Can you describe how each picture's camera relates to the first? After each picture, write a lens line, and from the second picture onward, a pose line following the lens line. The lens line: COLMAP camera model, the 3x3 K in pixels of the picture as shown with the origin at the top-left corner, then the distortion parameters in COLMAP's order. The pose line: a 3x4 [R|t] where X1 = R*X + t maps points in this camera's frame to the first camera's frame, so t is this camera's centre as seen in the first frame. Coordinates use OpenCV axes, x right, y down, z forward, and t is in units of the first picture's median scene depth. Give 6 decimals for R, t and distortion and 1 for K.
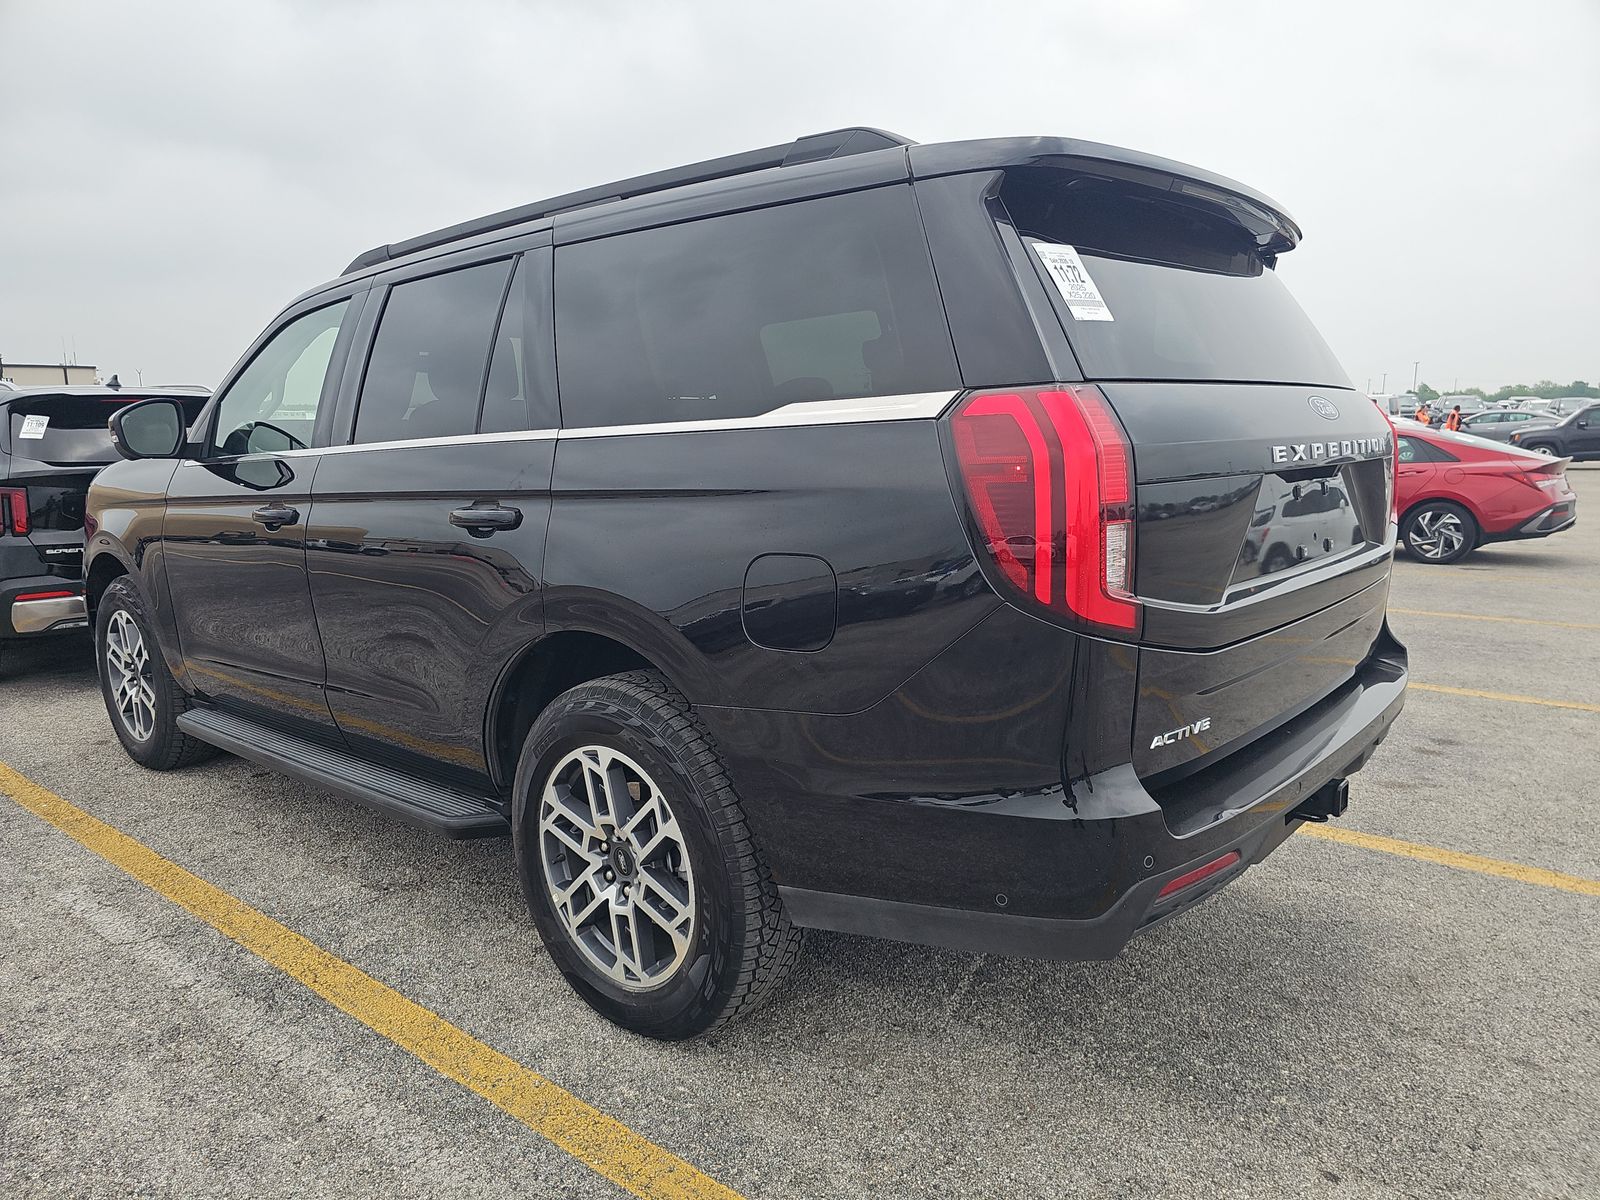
lens RADIAL K [[1076.8, 0, 800.0], [0, 1076.8, 600.0], [0, 0, 1]] dist [0.010892, -0.000252]
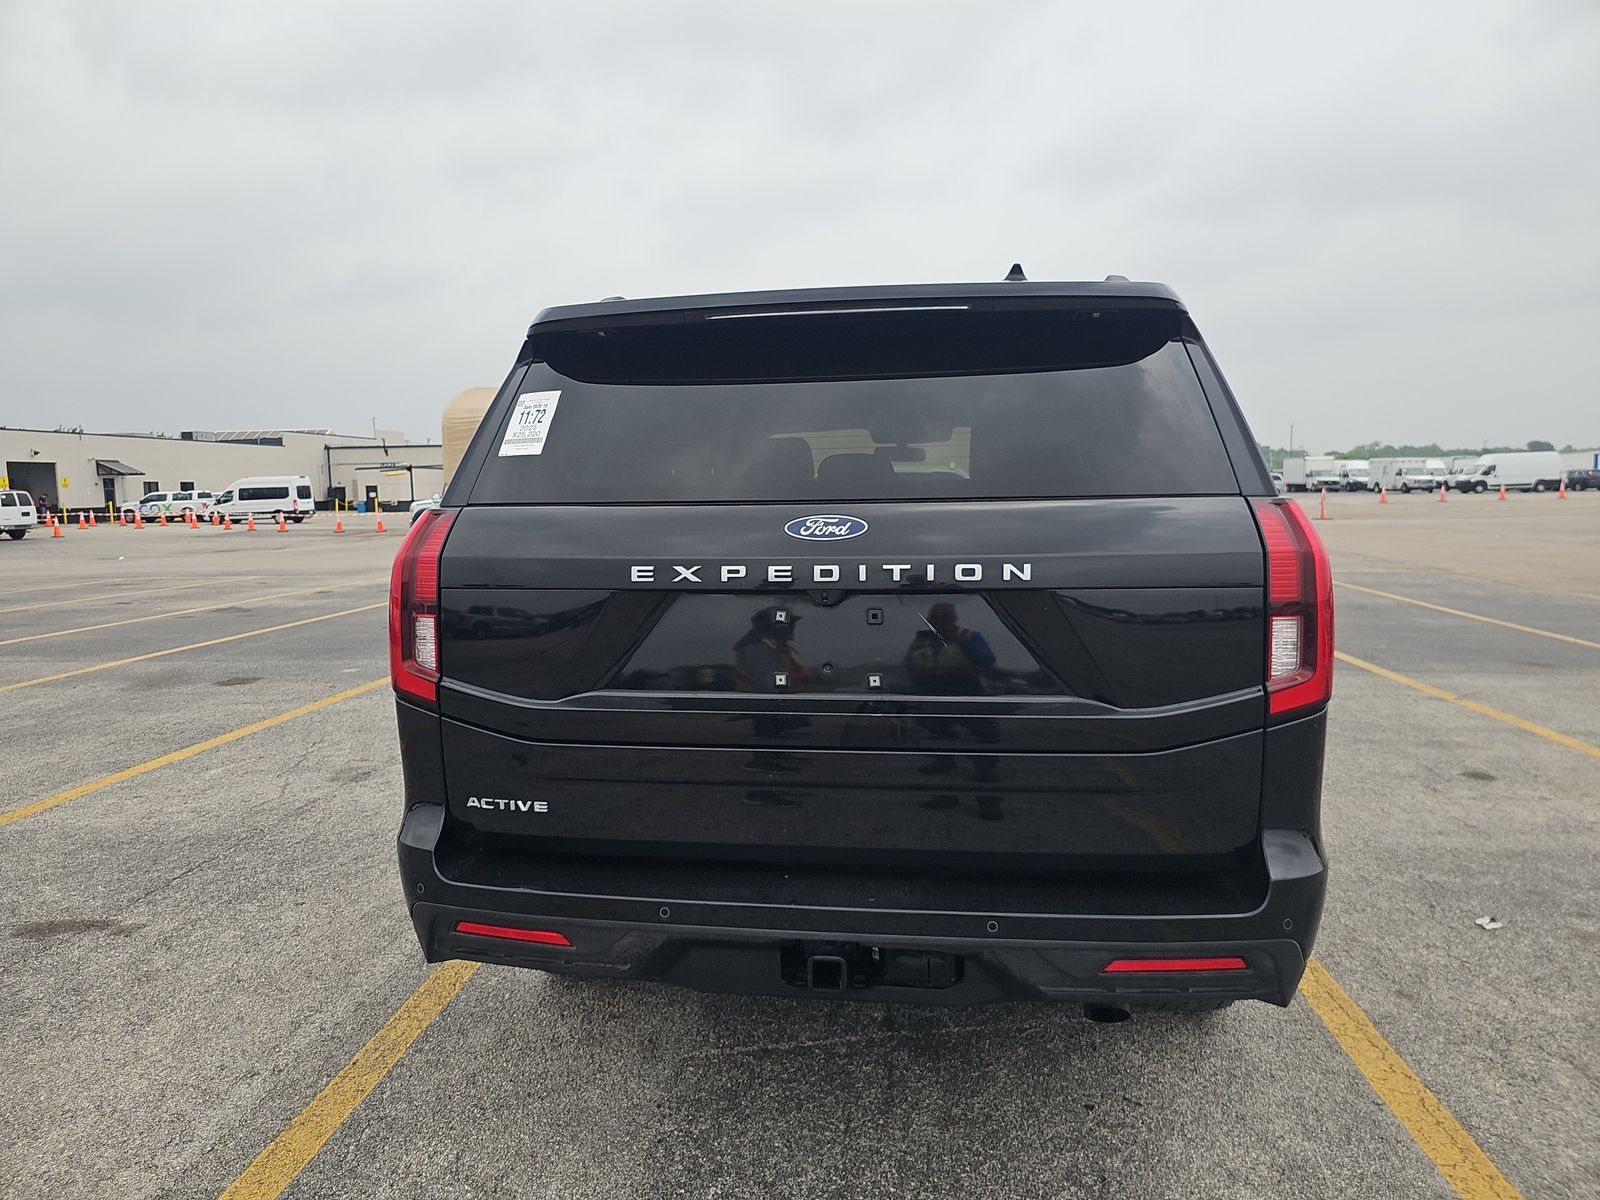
lens RADIAL K [[1076.8, 0, 800.0], [0, 1076.8, 600.0], [0, 0, 1]] dist [0.010892, -0.000252]
pose [[0.547043, 0.092311, -0.832000, 1.520205], [-0.127493, 0.991494, 0.026180, -0.173366], [0.827339, 0.091753, 0.554158, 0.622863]]
